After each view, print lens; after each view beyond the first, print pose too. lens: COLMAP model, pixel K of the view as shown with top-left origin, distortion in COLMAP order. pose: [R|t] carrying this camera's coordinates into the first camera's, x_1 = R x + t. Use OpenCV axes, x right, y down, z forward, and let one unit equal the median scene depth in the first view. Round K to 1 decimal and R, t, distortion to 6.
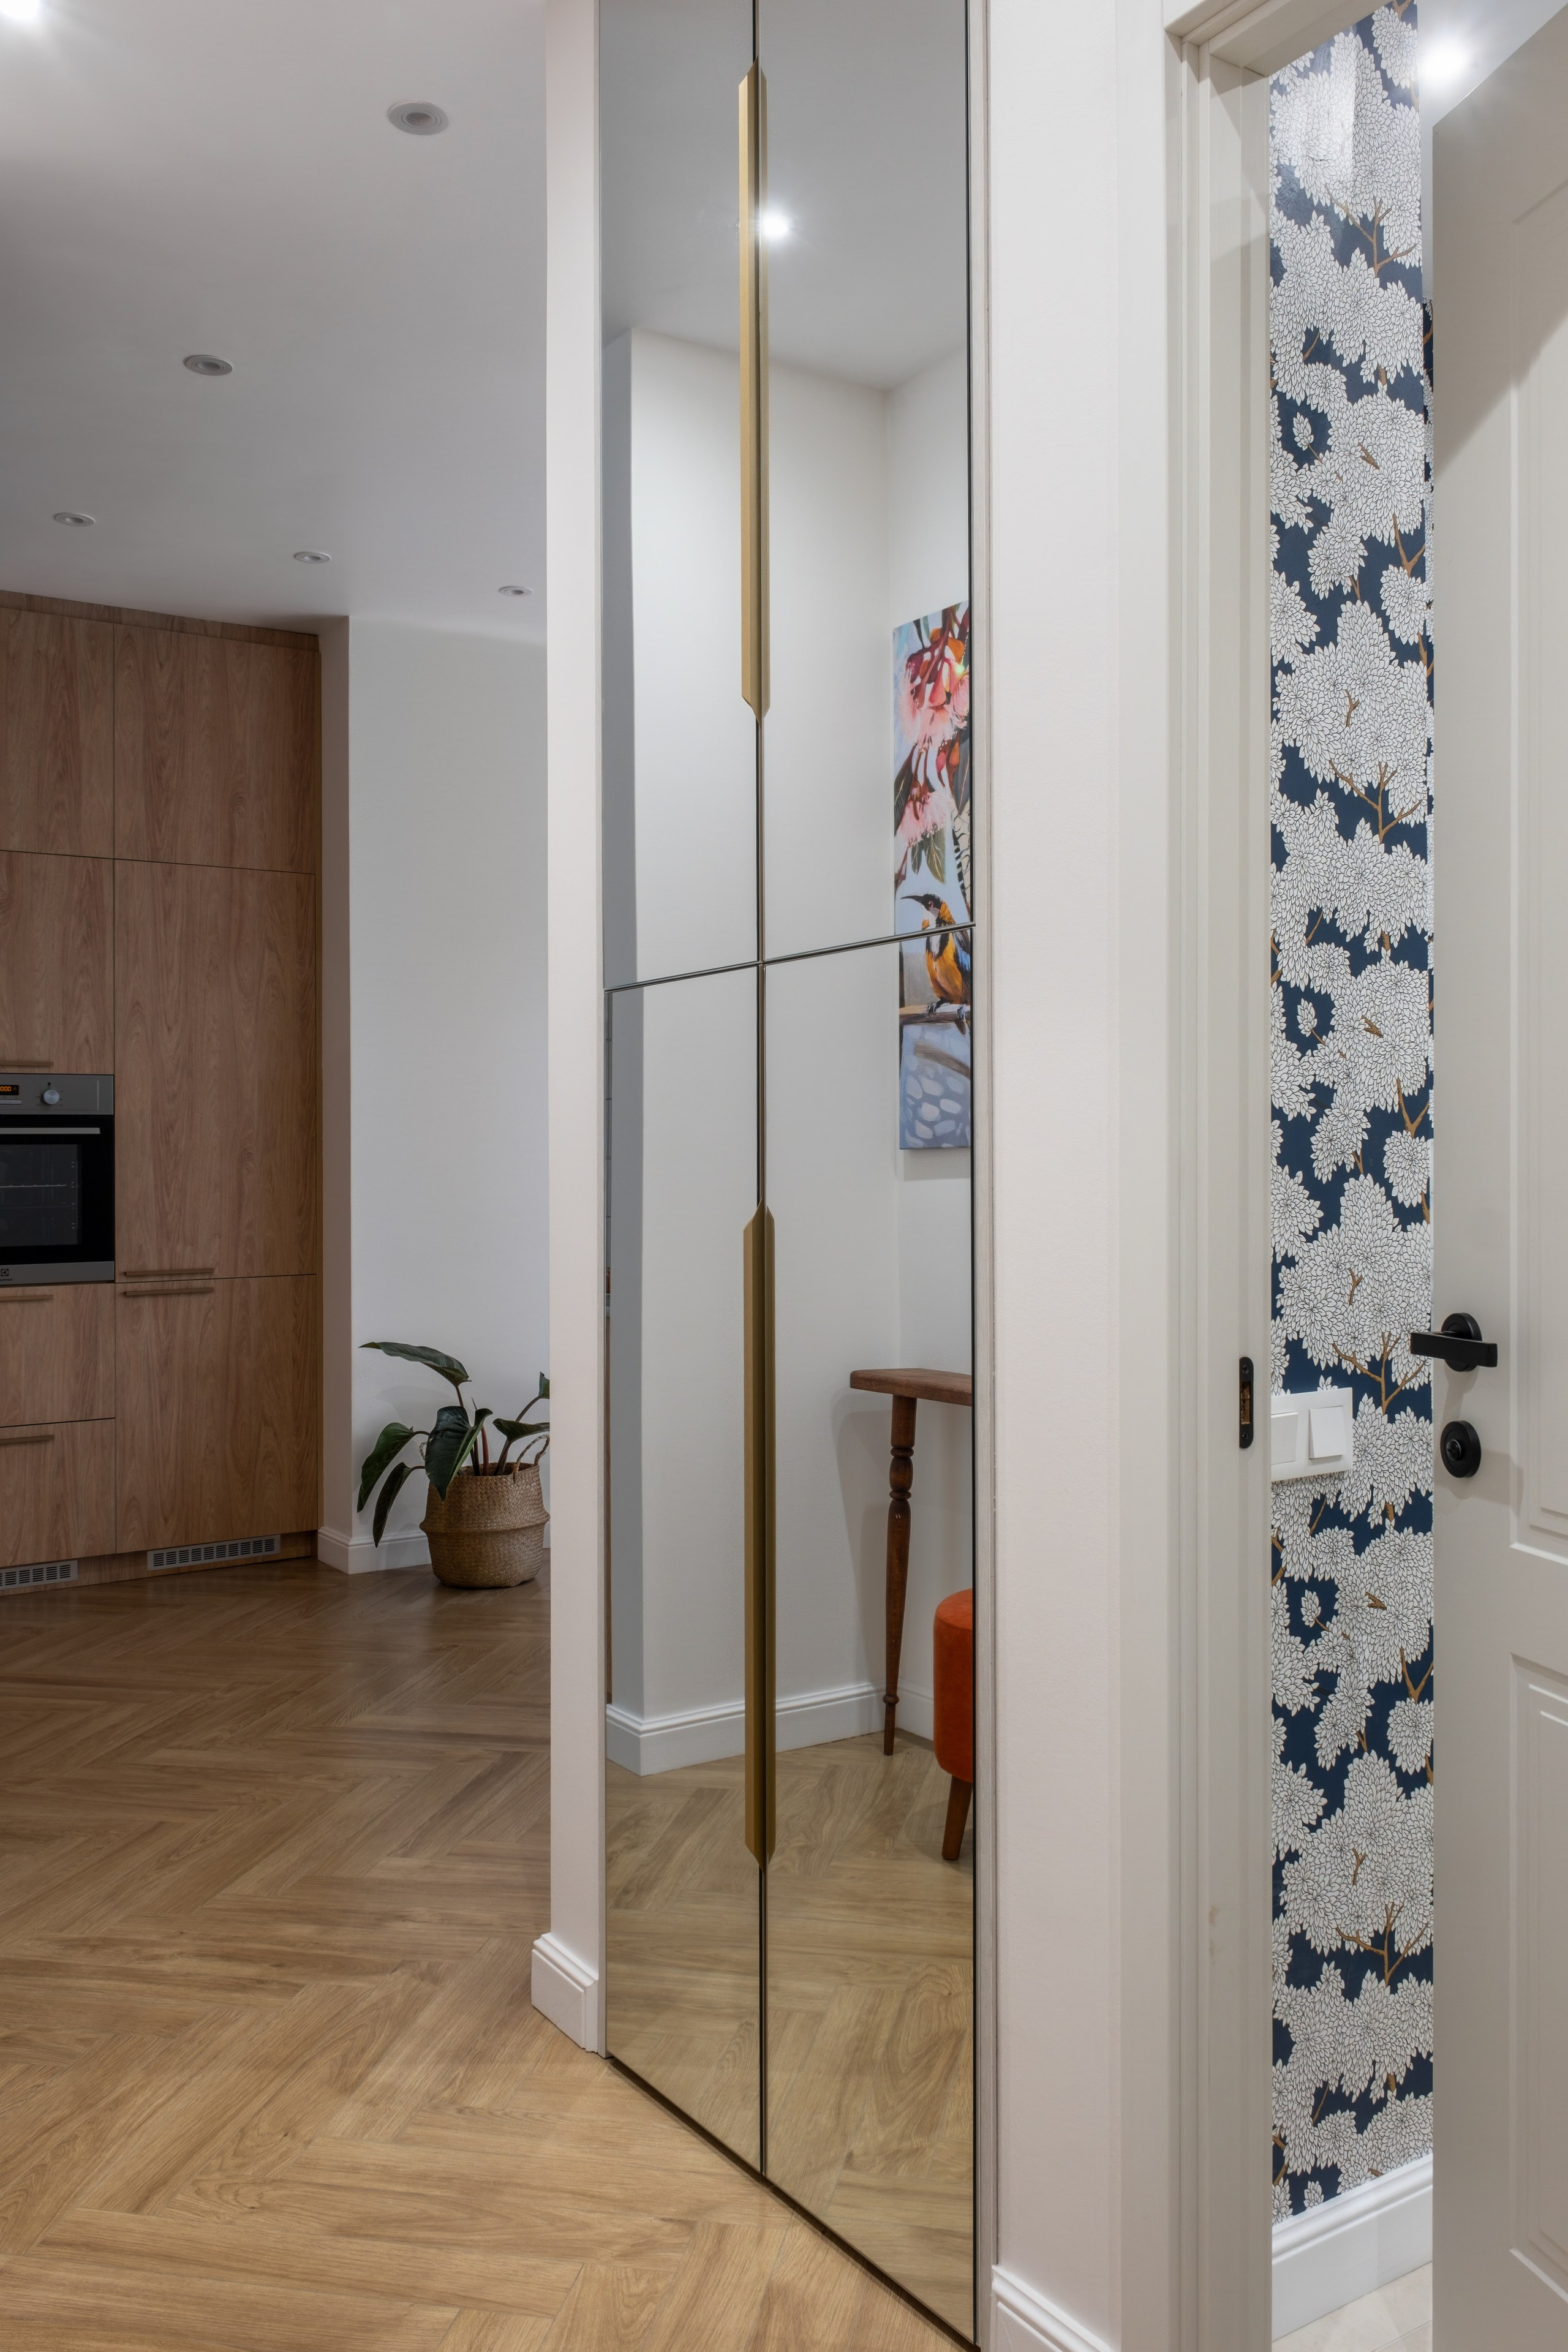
lens RADIAL K [[1891.6, 0, 781.3], [0, 1891.6, 1159.4], [0, 0, 1]] dist [-0.010679, -0.007017]
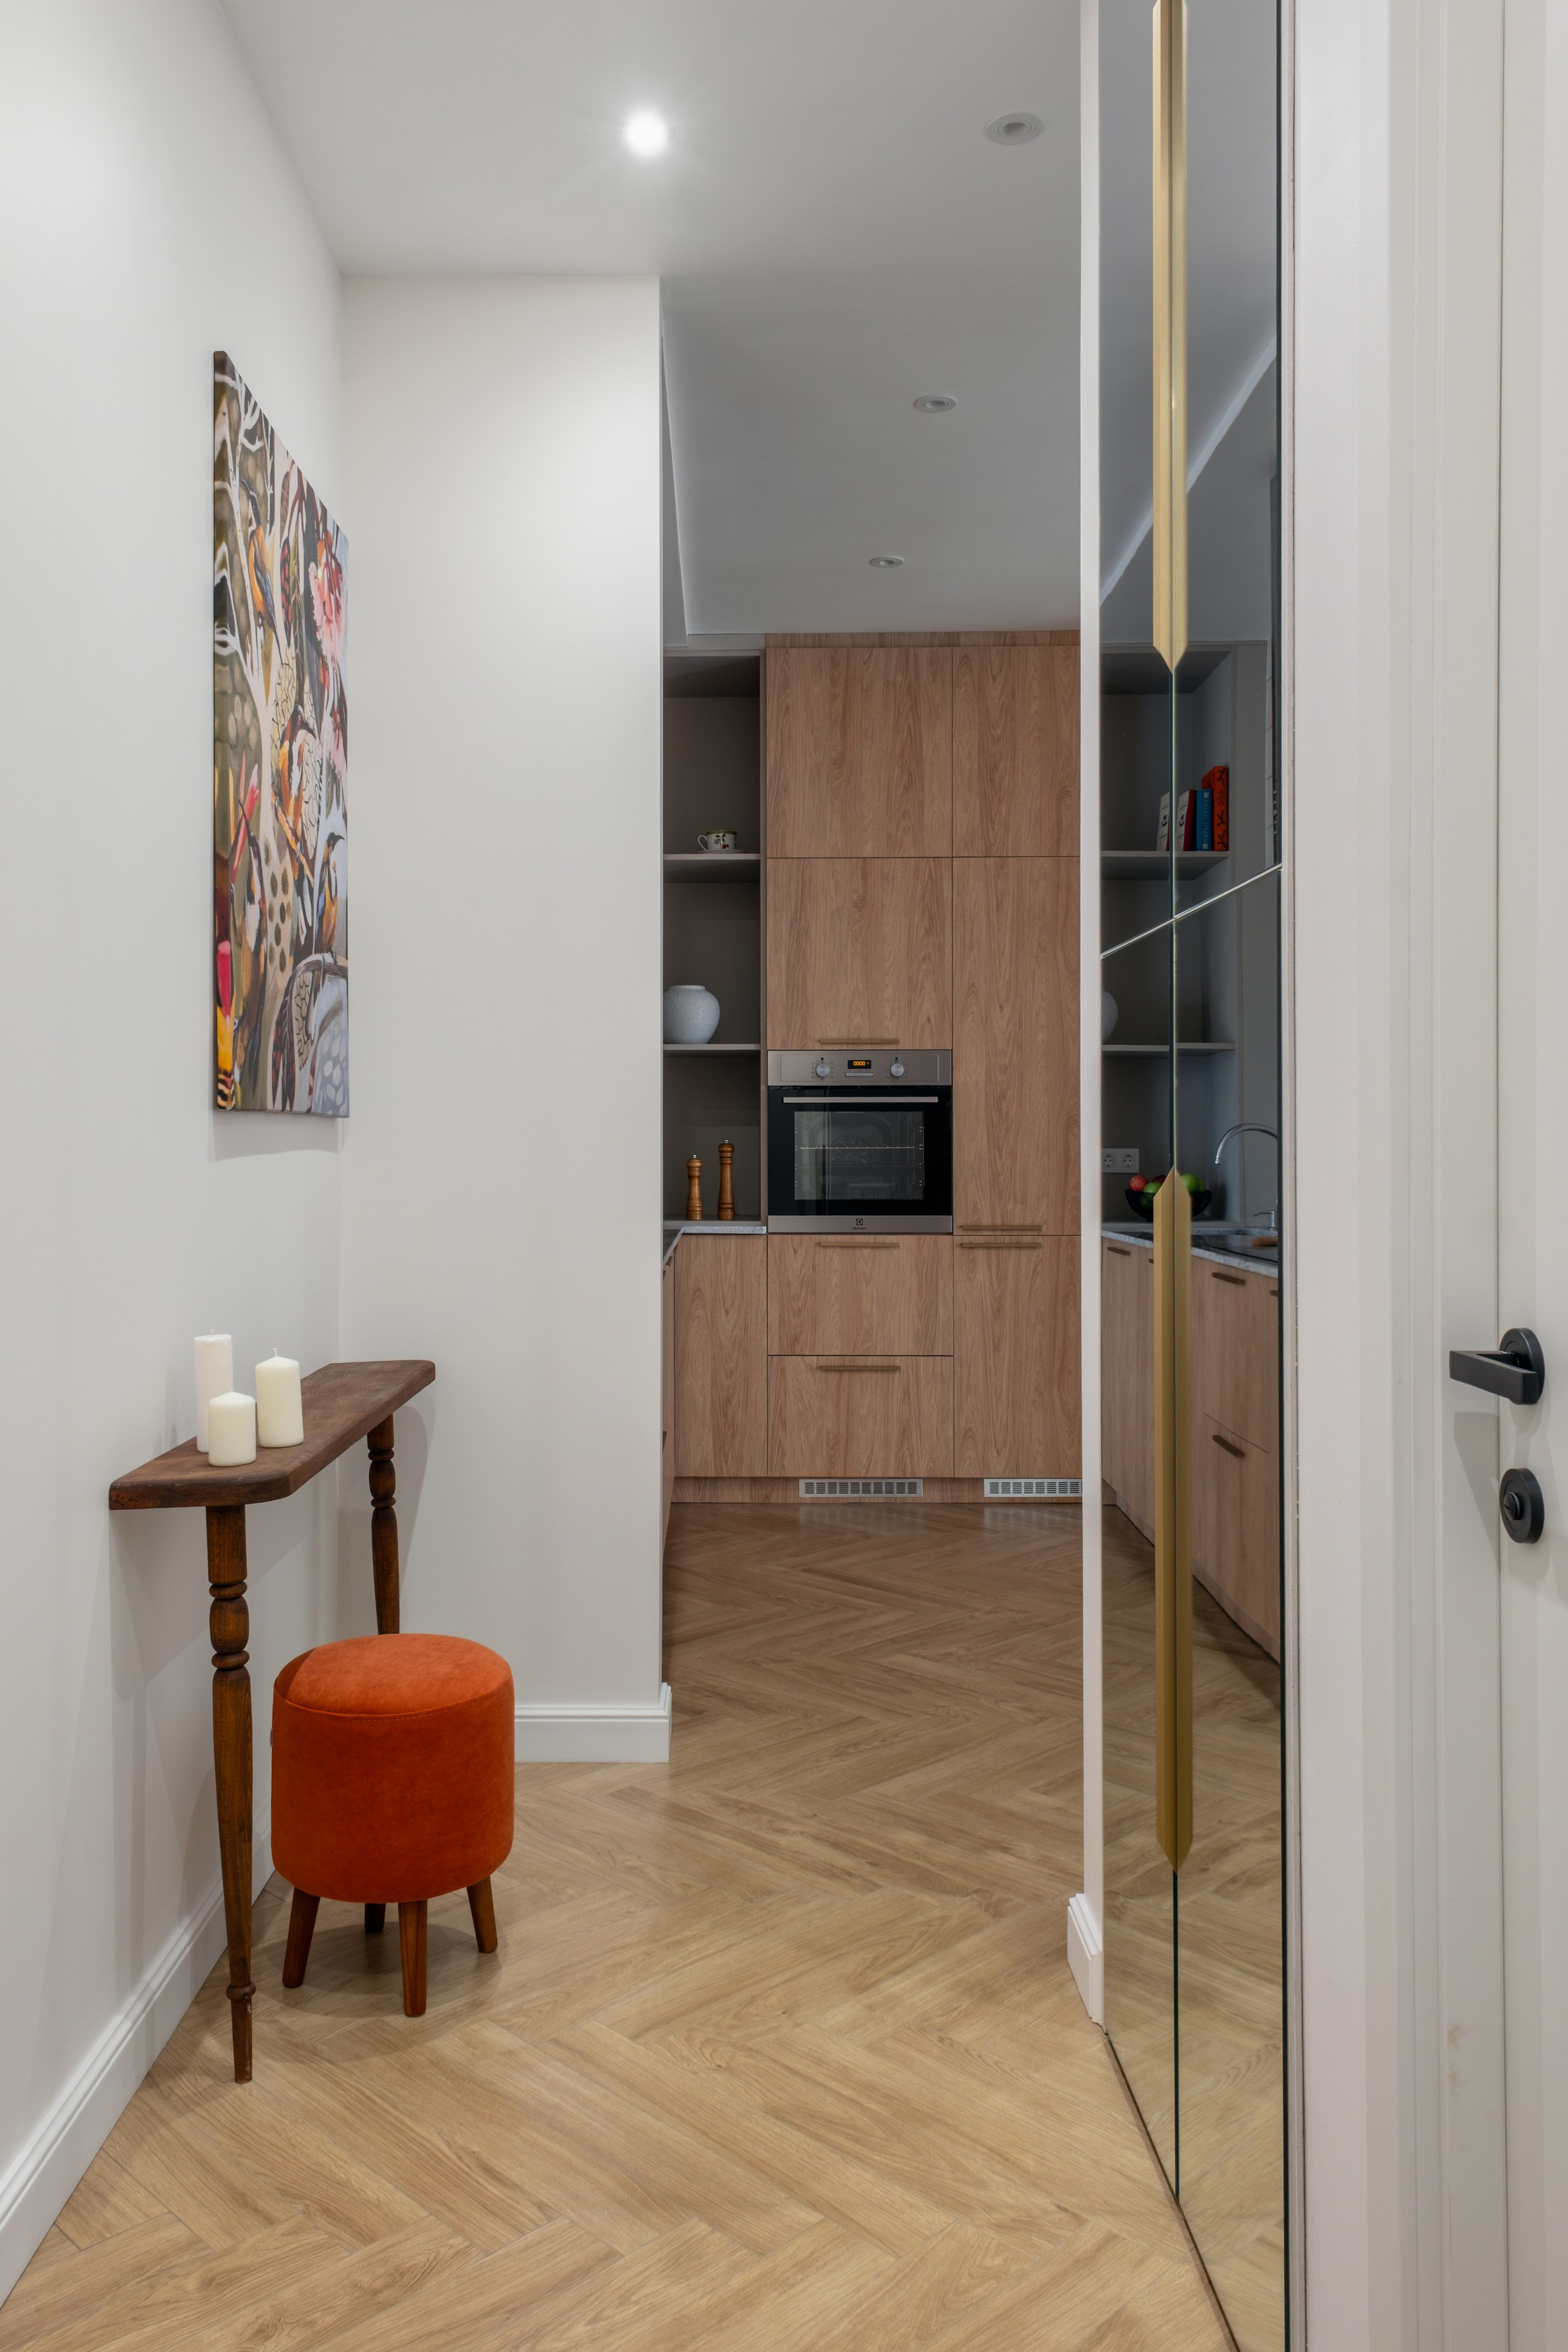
lens RADIAL K [[1769.2, 0, 684.1], [0, 1769.2, 1113.3], [0, 0, 1]] dist [0.041042, -0.019868]
pose [[0.823594, 0.002336, -0.567175, 0.116478], [-0.006712, 0.999962, -0.005629, 0.000007], [0.567140, 0.008442, 0.823578, 0.044125]]
